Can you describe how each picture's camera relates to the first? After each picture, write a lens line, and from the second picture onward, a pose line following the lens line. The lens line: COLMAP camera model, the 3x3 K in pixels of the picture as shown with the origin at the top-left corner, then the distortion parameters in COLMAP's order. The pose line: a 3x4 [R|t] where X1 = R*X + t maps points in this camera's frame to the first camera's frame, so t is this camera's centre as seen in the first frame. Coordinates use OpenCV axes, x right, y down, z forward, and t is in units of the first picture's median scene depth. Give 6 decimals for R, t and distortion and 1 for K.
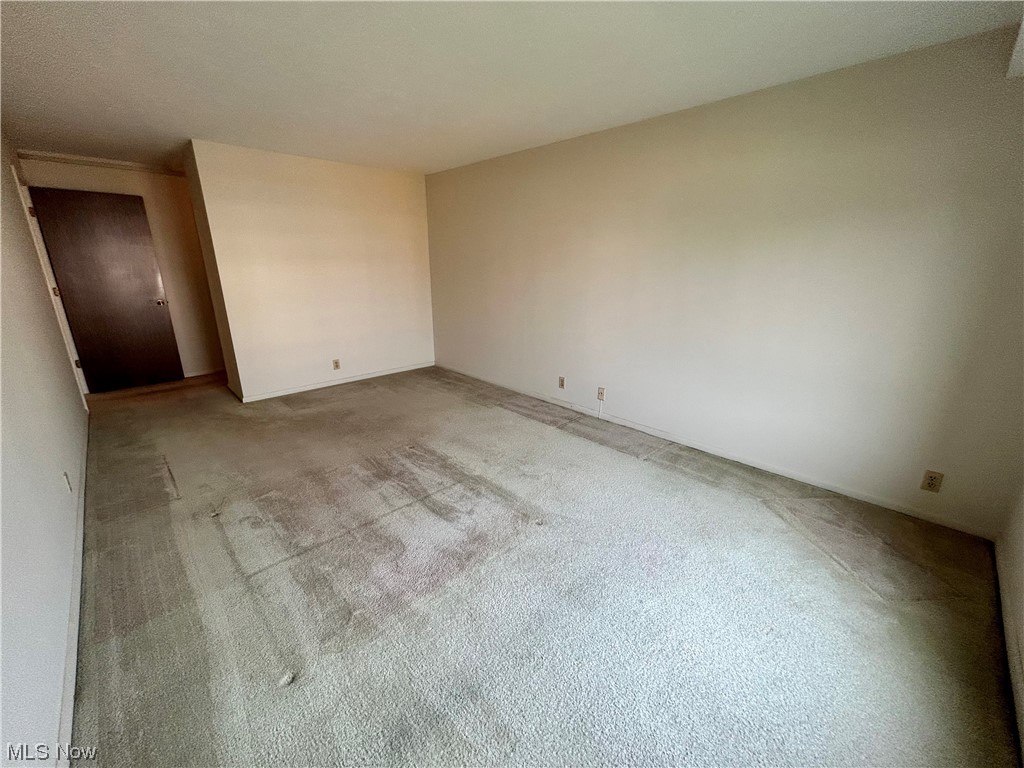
lens RADIAL K [[411.4, 0, 512.0], [0, 411.4, 384.0], [0, 0, 1]] dist [0.000025, 0.000002]
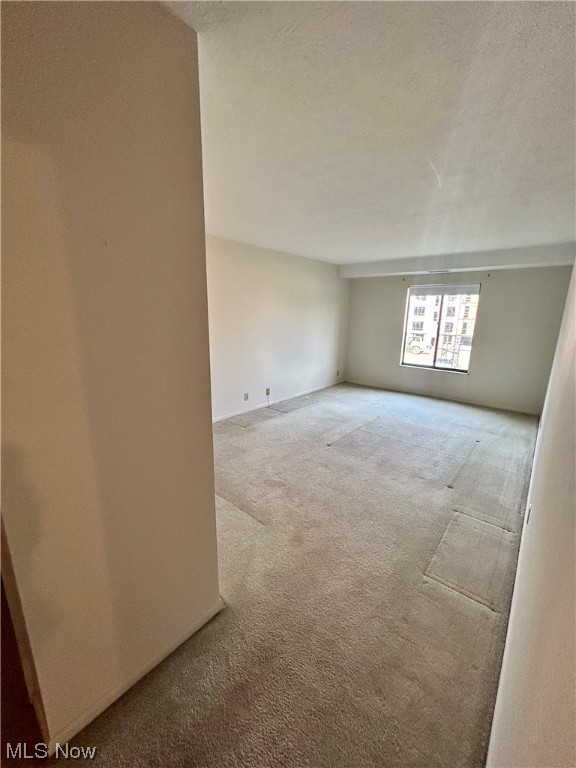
lens RADIAL K [[308.5, 0, 288.0], [0, 308.5, 384.0], [0, 0, 1]] dist [0.000025, 0.000002]
pose [[-0.106314, -0.232286, 0.966820, -1.180909], [0.266118, 0.930213, 0.252754, -0.352708], [-0.958060, 0.284159, -0.037080, 1.046342]]
